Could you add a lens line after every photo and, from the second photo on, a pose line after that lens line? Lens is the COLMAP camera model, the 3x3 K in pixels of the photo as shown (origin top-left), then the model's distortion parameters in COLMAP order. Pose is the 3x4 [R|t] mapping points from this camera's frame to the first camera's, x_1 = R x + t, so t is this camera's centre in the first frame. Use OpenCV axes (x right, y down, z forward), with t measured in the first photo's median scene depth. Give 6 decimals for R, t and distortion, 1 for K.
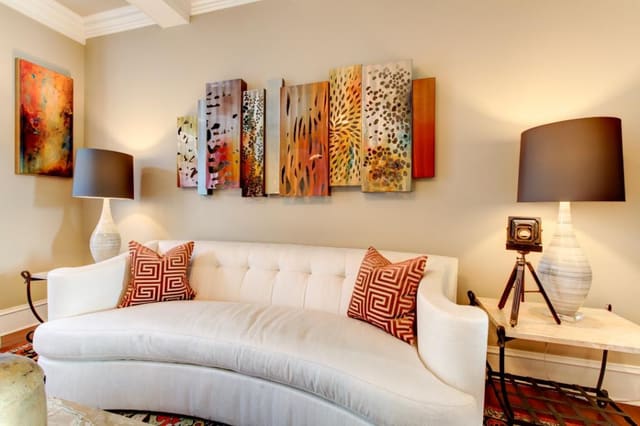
lens RADIAL K [[290.0, 0, 318.1], [0, 290.0, 205.1], [0, 0, 1]] dist [-0.000467, 0.000408]
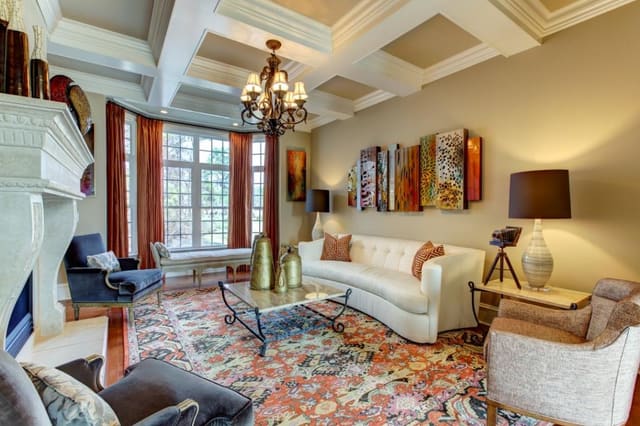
lens RADIAL K [[290.0, 0, 318.1], [0, 290.0, 205.1], [0, 0, 1]] dist [-0.000467, 0.000408]
pose [[0.786587, -0.011415, -0.617374, 0.615432], [-0.000755, 0.999811, -0.019448, -0.035665], [0.617479, 0.015763, 0.786430, -0.703608]]
